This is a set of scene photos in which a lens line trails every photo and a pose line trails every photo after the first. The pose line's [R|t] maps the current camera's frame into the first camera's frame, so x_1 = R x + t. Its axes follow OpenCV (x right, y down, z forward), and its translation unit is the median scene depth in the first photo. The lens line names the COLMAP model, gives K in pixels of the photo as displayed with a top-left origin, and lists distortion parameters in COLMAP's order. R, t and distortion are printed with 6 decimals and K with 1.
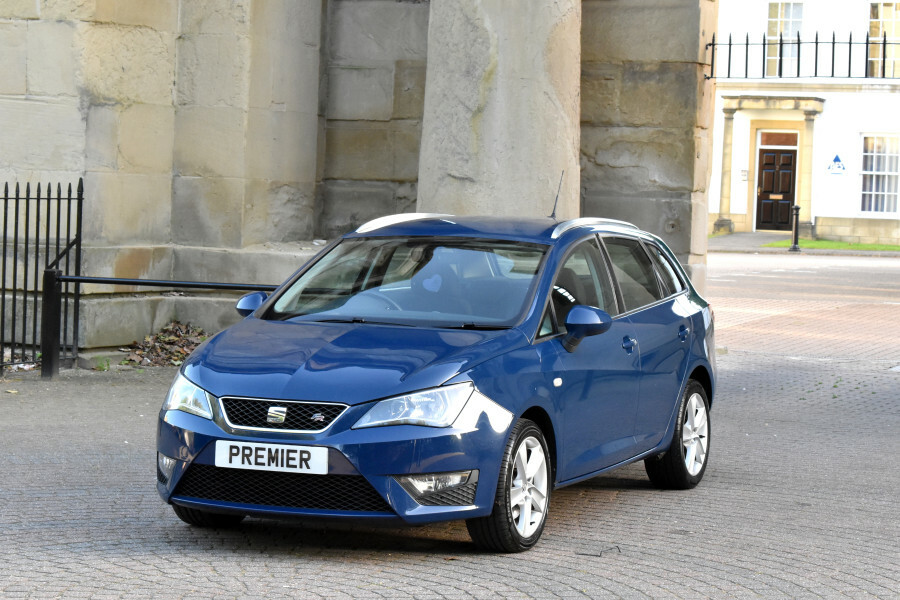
lens RADIAL K [[2306.6, 0, 429.1], [0, 2306.6, 295.2], [0, 0, 1]] dist [0.075867, 0.045257]
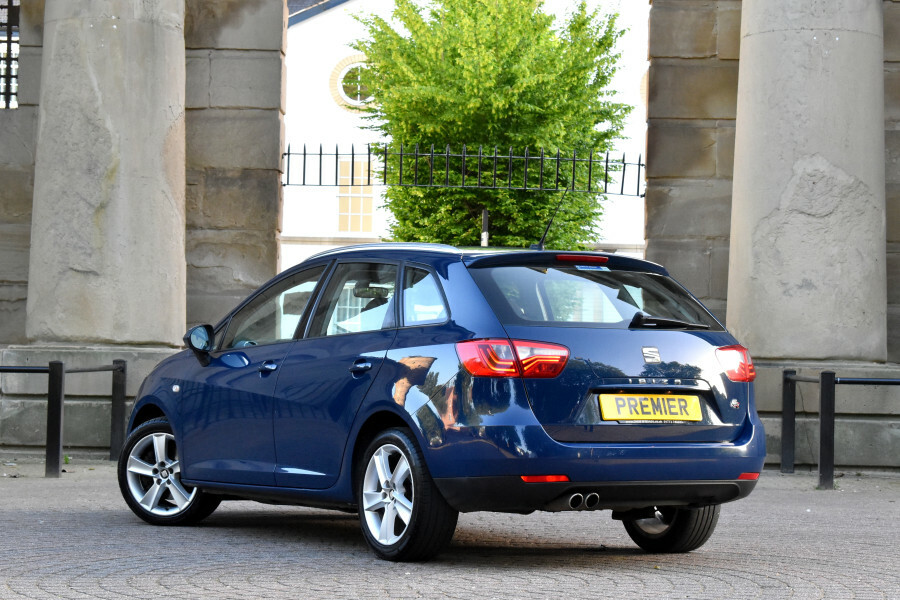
lens RADIAL K [[2252.3, 0, 449.6], [0, 2252.3, 302.4], [0, 0, 1]] dist [0.064760, 0.270564]
pose [[0.934111, 0.000054, 0.356983, -0.188998], [0.025891, 0.997356, -0.067899, 0.035046], [-0.356043, 0.072668, 0.931640, -0.000740]]
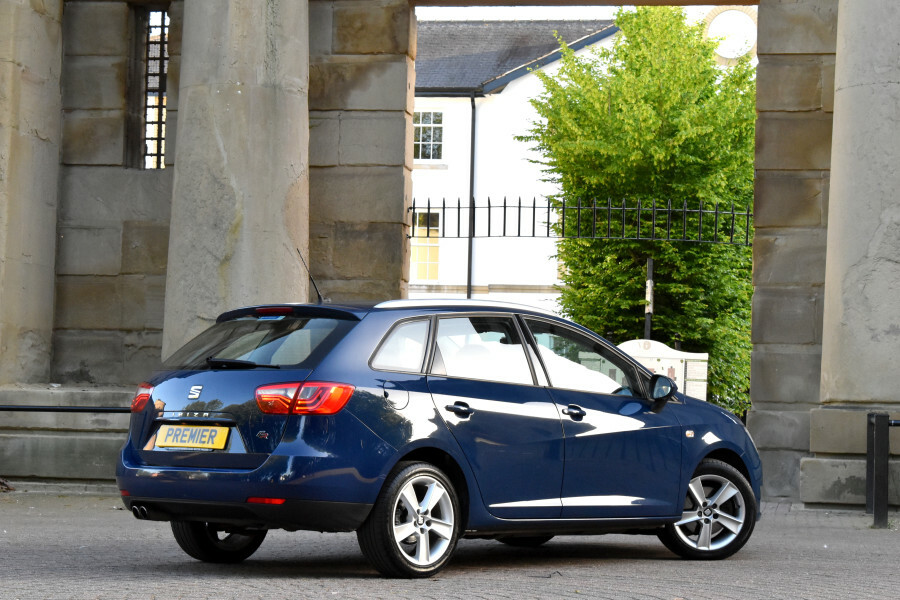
lens RADIAL K [[2218.5, 0, 424.5], [0, 2218.5, 298.6], [0, 0, 1]] dist [0.068519, 0.149843]
pose [[0.973908, 0.003964, 0.226907, -0.124867], [0.017742, 0.995457, -0.093541, 0.040049], [-0.226247, 0.095126, 0.969414, -0.061205]]
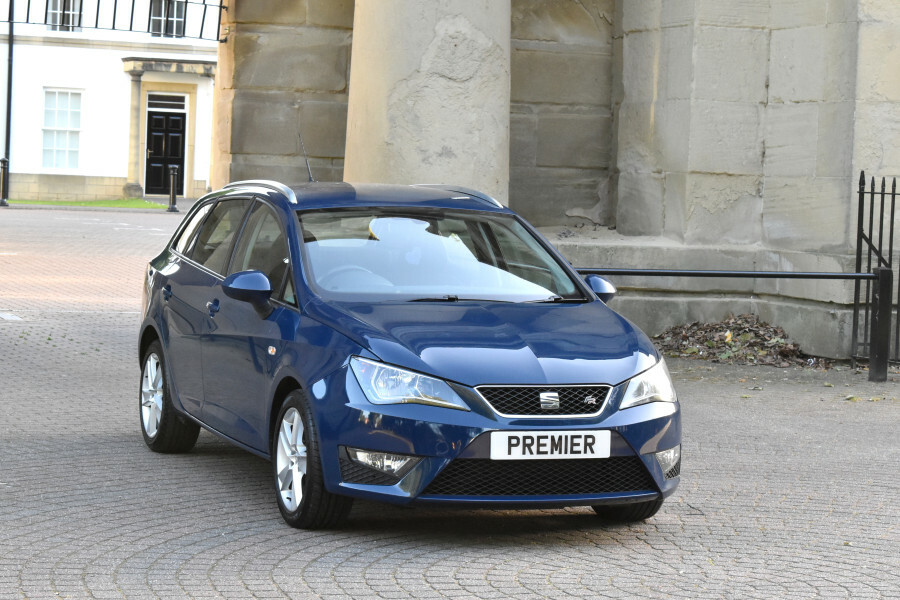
lens RADIAL K [[2306.6, 0, 429.1], [0, 2306.6, 295.2], [0, 0, 1]] dist [0.075867, 0.045257]
pose [[0.722561, -0.043787, 0.689919, -0.359879], [0.019694, 0.998891, 0.042770, -0.016783], [-0.691027, -0.017316, 0.722622, 0.168826]]
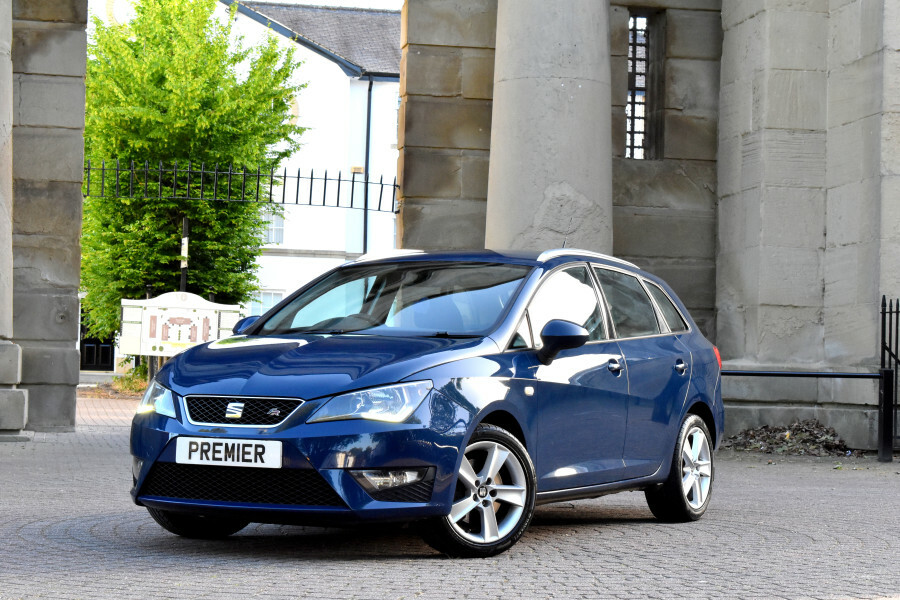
lens RADIAL K [[2042.3, 0, 448.8], [0, 2042.3, 307.2], [0, 0, 1]] dist [0.065703, 0.153989]
pose [[0.828229, 0.006329, 0.560354, -0.336183], [0.030628, 0.997930, -0.056540, 0.032258], [-0.559552, 0.063991, 0.826321, 0.007686]]
